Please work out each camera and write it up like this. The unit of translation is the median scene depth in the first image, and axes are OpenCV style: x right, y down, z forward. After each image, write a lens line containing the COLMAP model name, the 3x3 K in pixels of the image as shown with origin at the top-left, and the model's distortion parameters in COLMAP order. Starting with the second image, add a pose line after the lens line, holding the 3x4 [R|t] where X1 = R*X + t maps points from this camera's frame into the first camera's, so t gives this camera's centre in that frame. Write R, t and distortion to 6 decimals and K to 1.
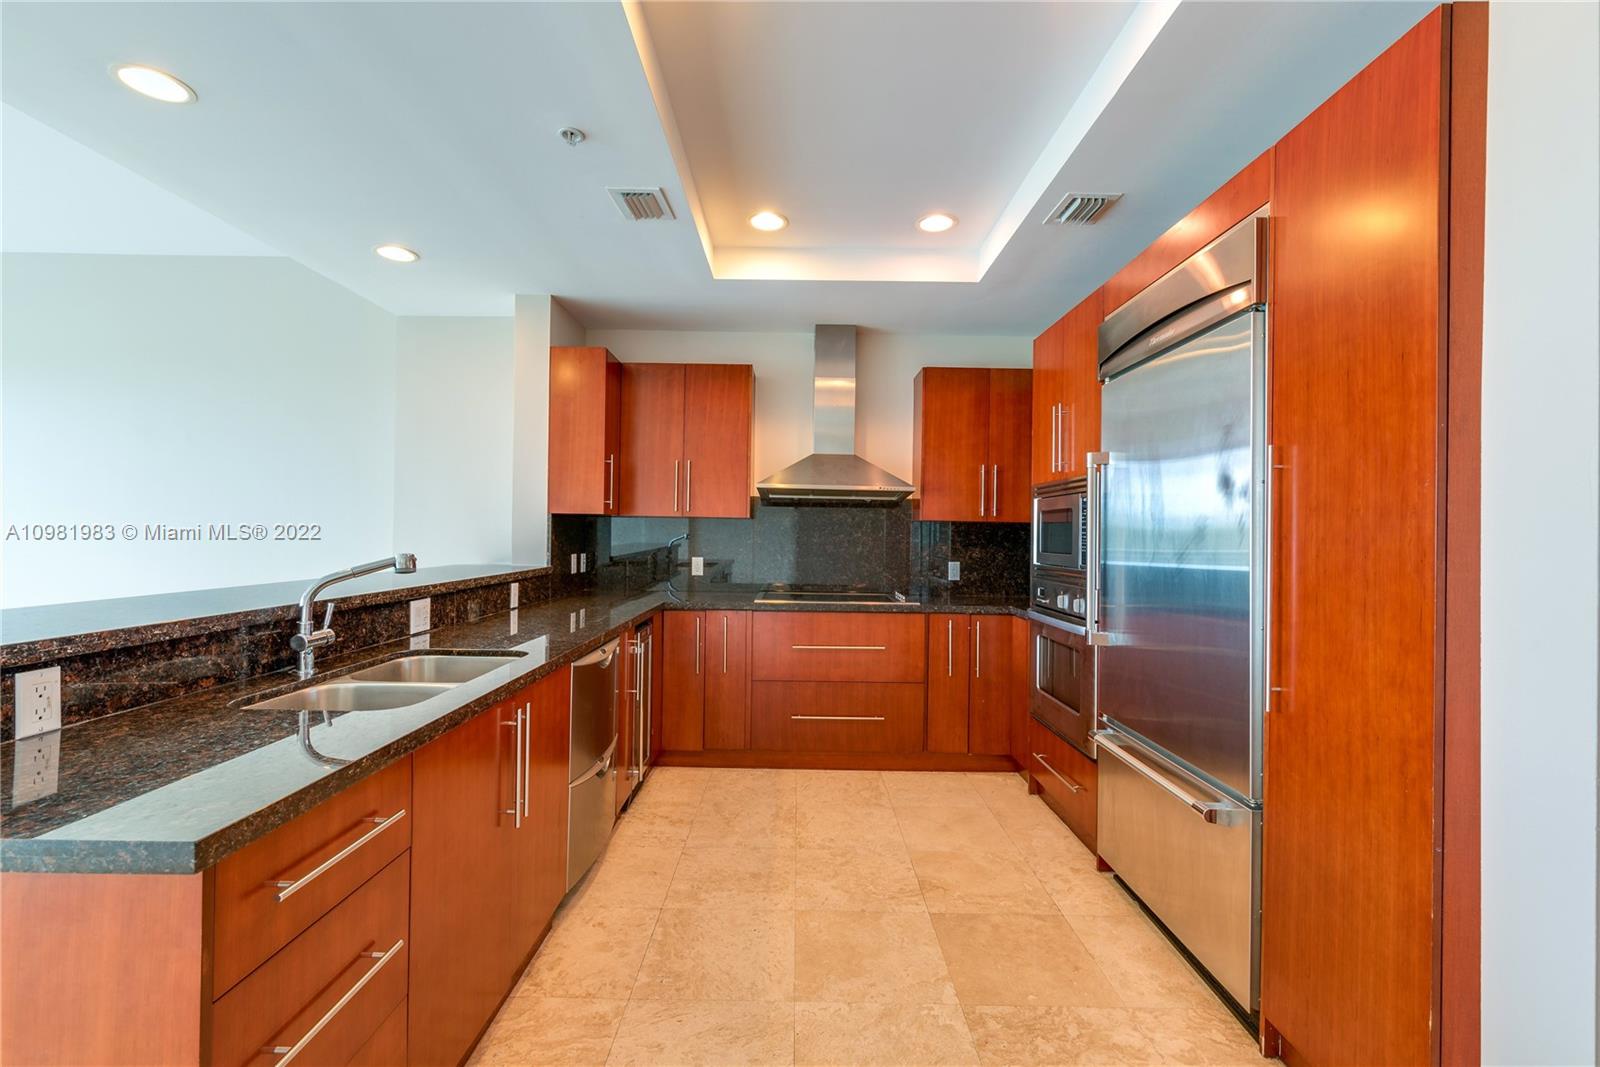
lens RADIAL K [[684.7, 0, 792.5], [0, 684.7, 532.1], [0, 0, 1]] dist [0.003126, -0.000182]
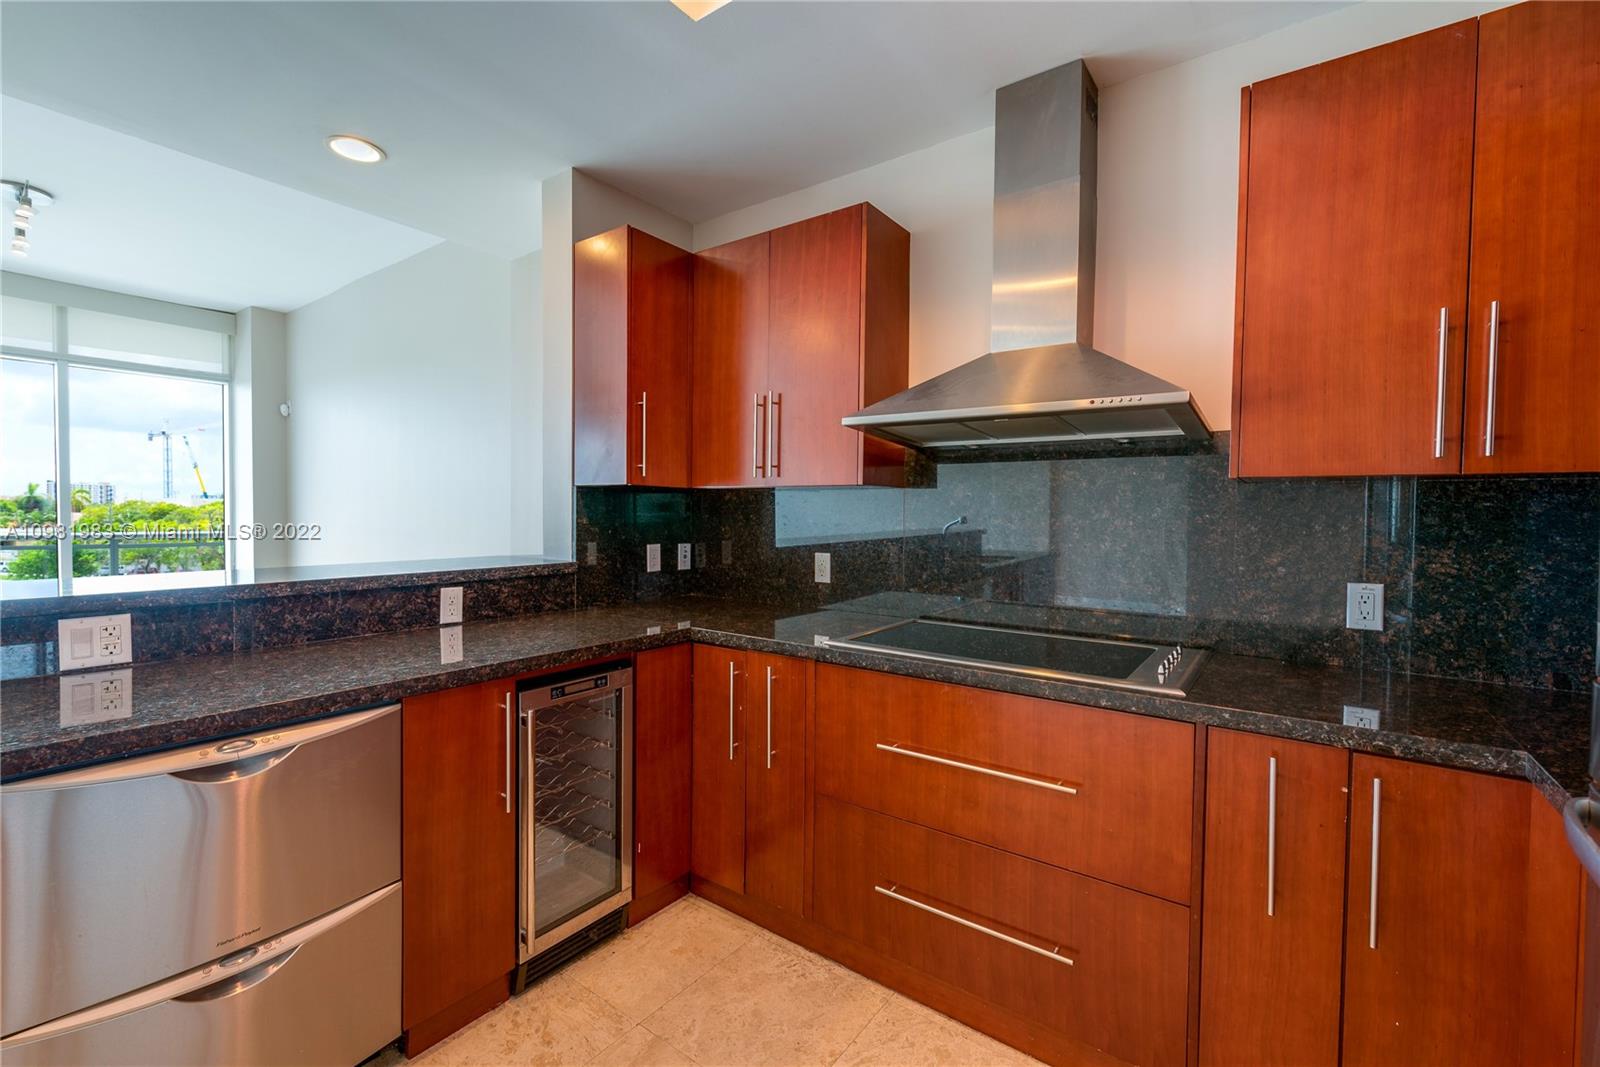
lens RADIAL K [[684.7, 0, 792.5], [0, 684.7, 532.1], [0, 0, 1]] dist [0.003126, -0.000182]
pose [[0.809681, 0.010036, -0.586784, 0.232391], [0.003604, 0.999750, 0.022071, 0.005312], [0.586859, -0.019985, 0.809442, 0.565819]]
